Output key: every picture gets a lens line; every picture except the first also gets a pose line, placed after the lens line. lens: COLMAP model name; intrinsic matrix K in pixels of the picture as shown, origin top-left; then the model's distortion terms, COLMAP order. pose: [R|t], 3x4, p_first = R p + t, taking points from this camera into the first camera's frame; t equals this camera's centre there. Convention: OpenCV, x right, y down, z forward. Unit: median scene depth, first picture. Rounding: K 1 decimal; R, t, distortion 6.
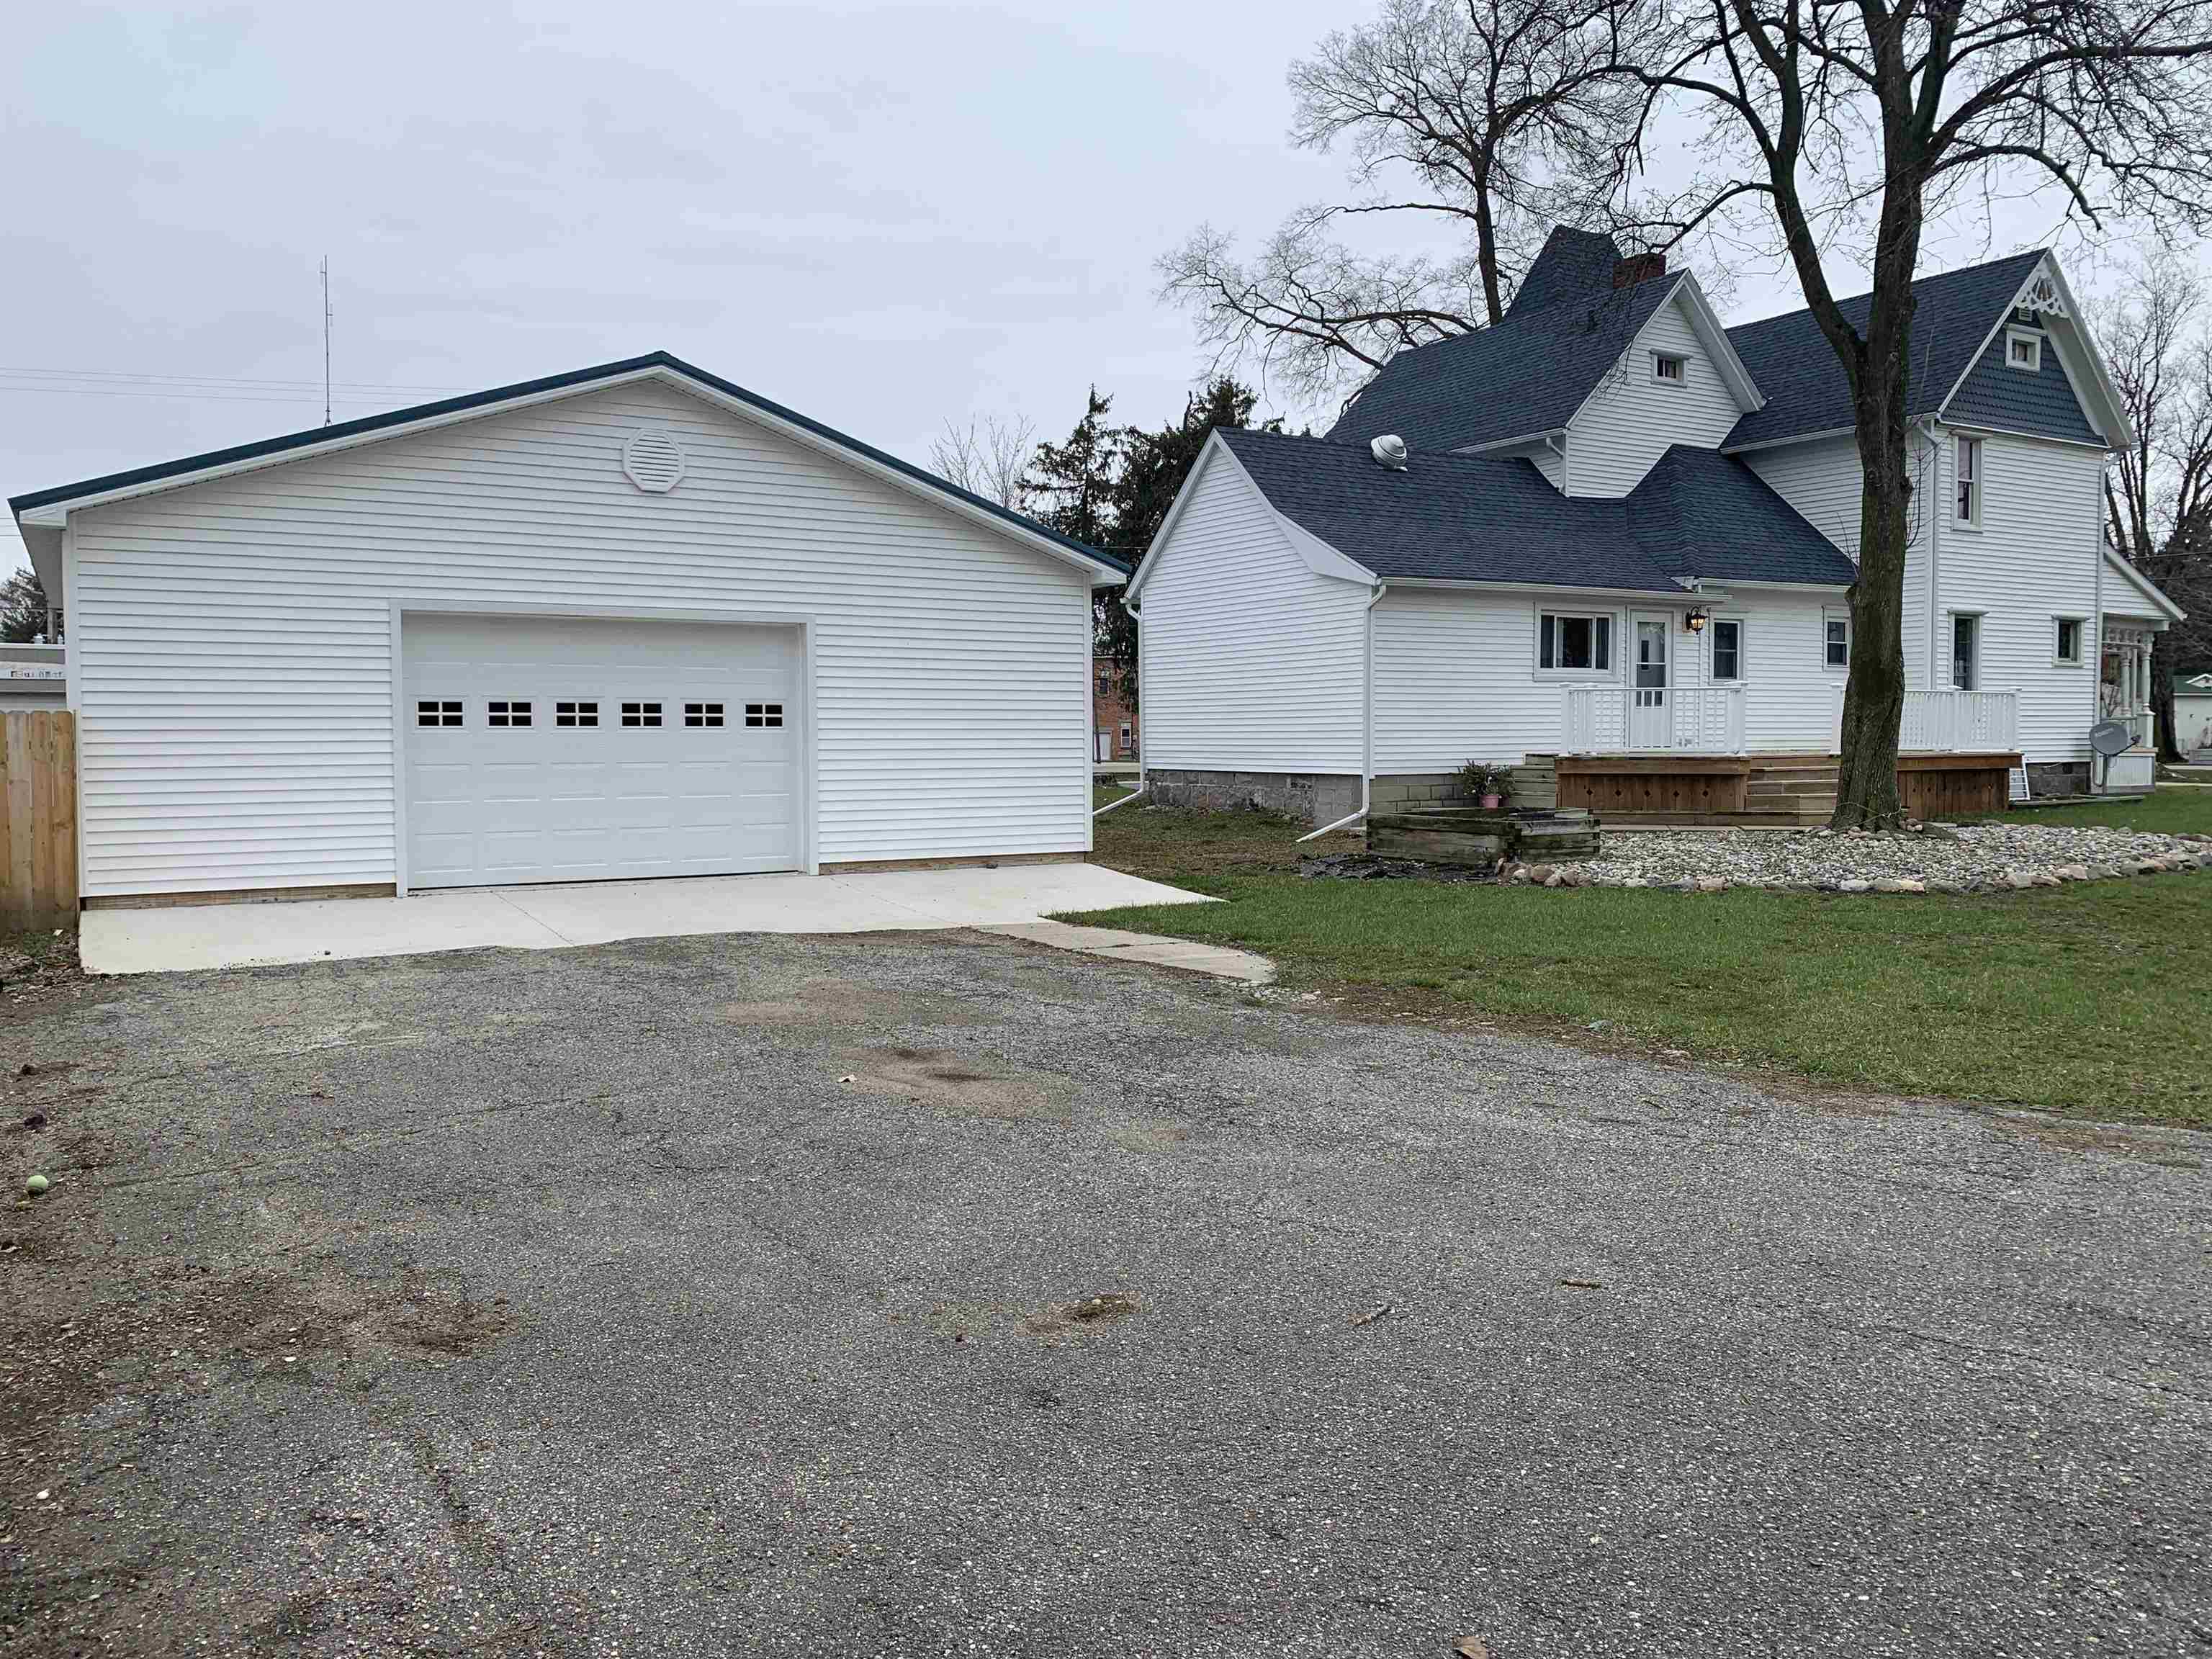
lens RADIAL K [[1683.4, 0, 1105.1], [0, 1683.4, 824.7], [0, 0, 1]] dist [0.002022, -0.000147]
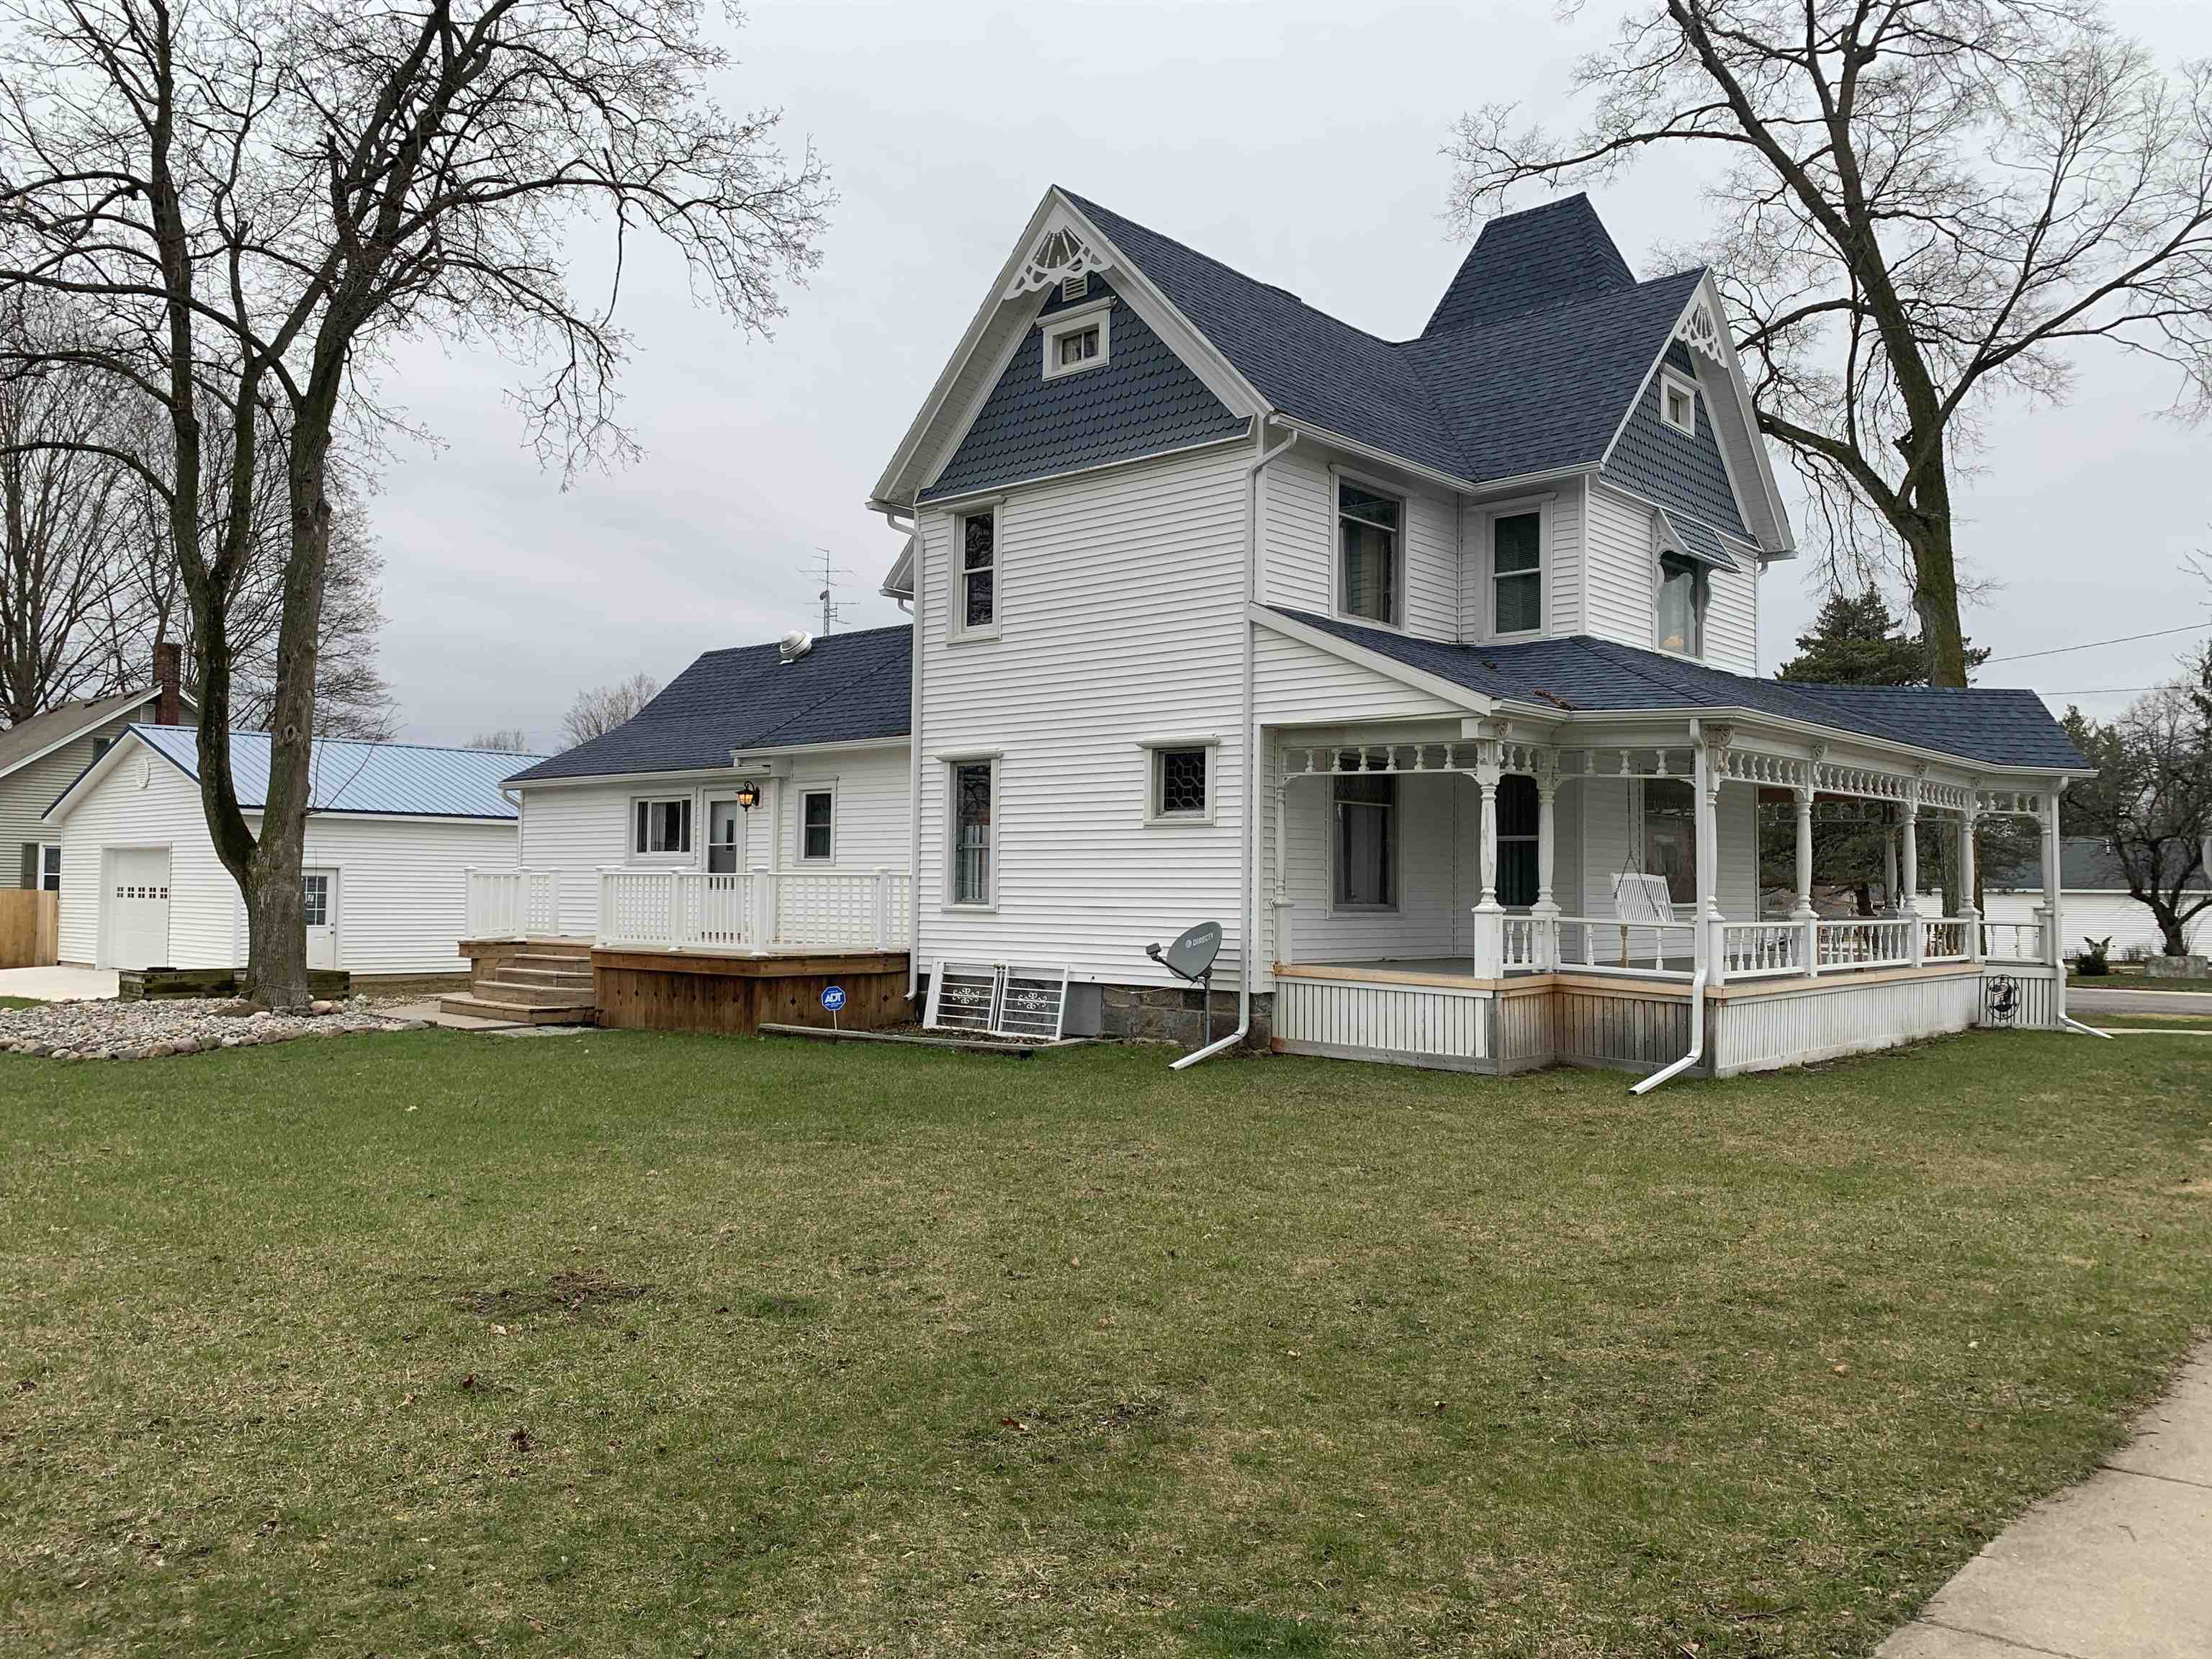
lens RADIAL K [[1683.4, 0, 1105.3], [0, 1683.4, 828.1], [0, 0, 1]] dist [0.002022, -0.000147]
pose [[0.309138, -0.025091, -0.950686, 1.230326], [-0.059775, 0.997163, -0.045755, -0.071536], [0.949137, 0.070972, 0.306762, 0.877063]]
